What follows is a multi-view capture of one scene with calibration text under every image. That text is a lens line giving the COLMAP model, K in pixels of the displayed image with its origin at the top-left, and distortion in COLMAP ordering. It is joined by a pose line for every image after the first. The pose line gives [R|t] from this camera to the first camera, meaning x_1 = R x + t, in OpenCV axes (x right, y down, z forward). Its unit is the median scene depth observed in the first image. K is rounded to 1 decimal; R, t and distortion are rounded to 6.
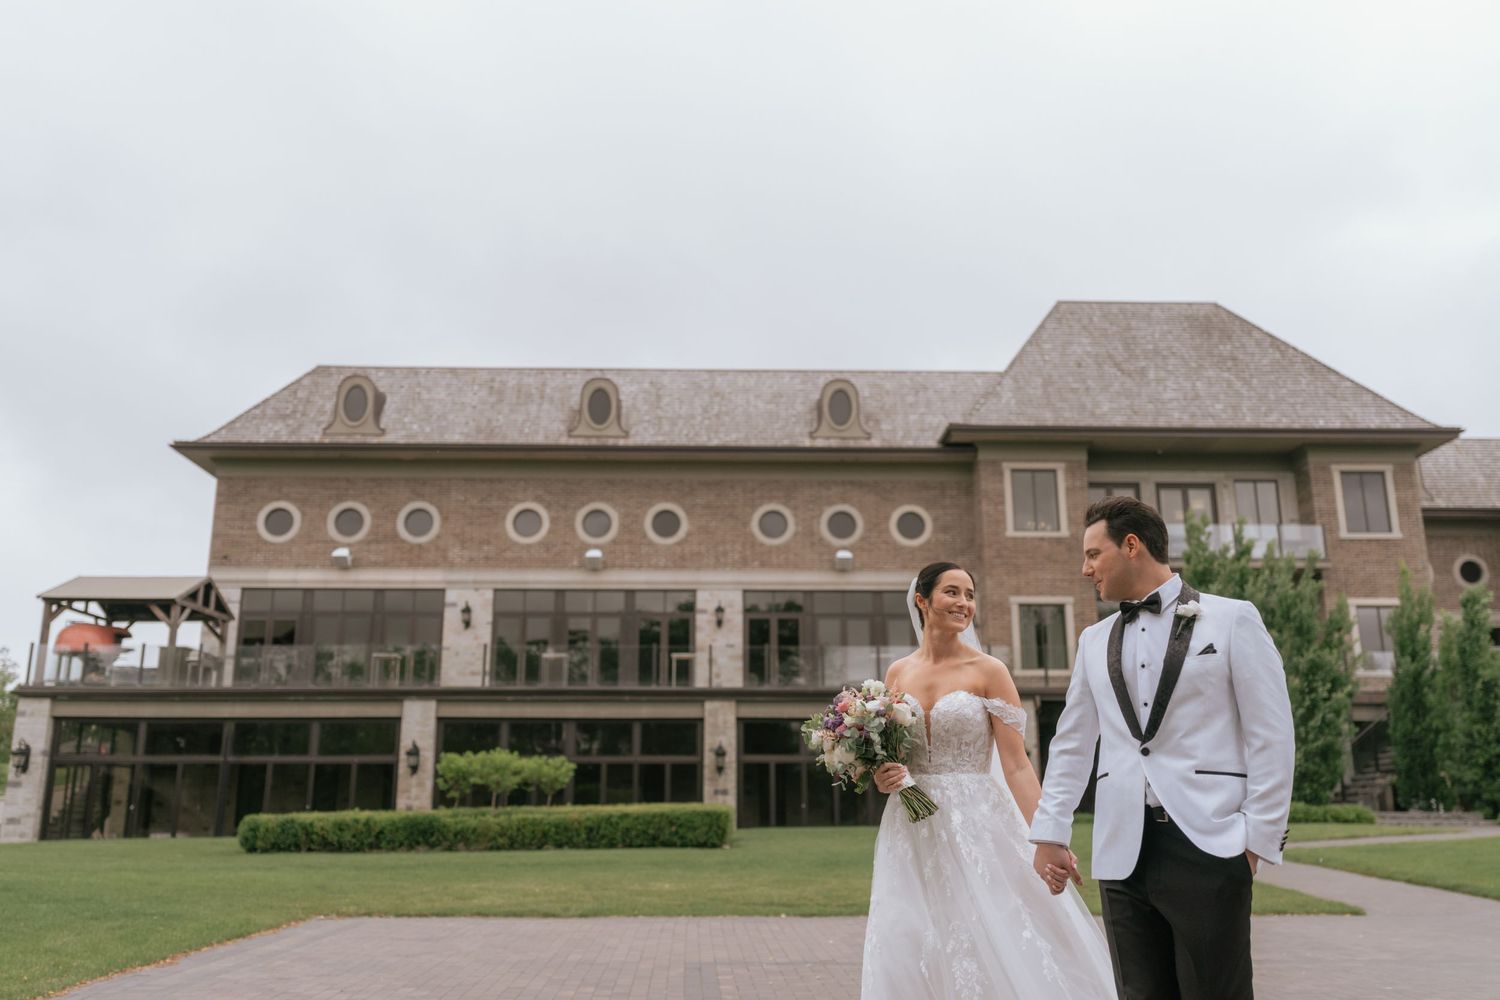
lens RADIAL K [[1345.6, 0, 750.0], [0, 1345.6, 500.0], [0, 0, 1]] dist [0.015160, 0.004814]
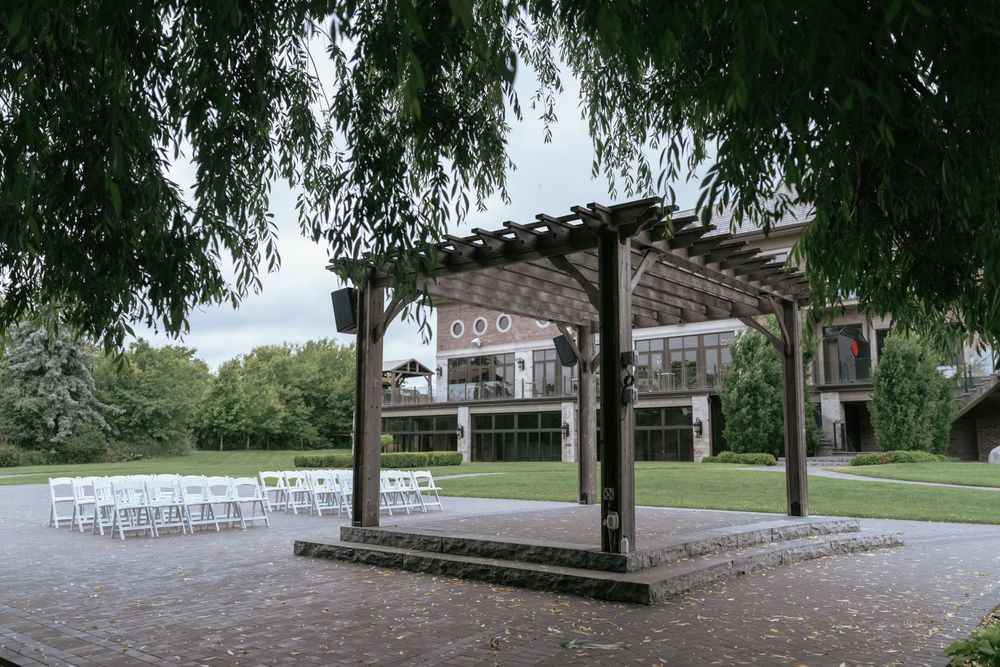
lens RADIAL K [[792.8, 0, 500.0], [0, 792.8, 333.5], [0, 0, 1]] dist [-0.002419, -0.000603]
pose [[0.757482, -0.096226, -0.645725, 0.575503], [0.144266, 0.989299, 0.021808, 0.004758], [0.636717, -0.109675, 0.763258, 0.022529]]
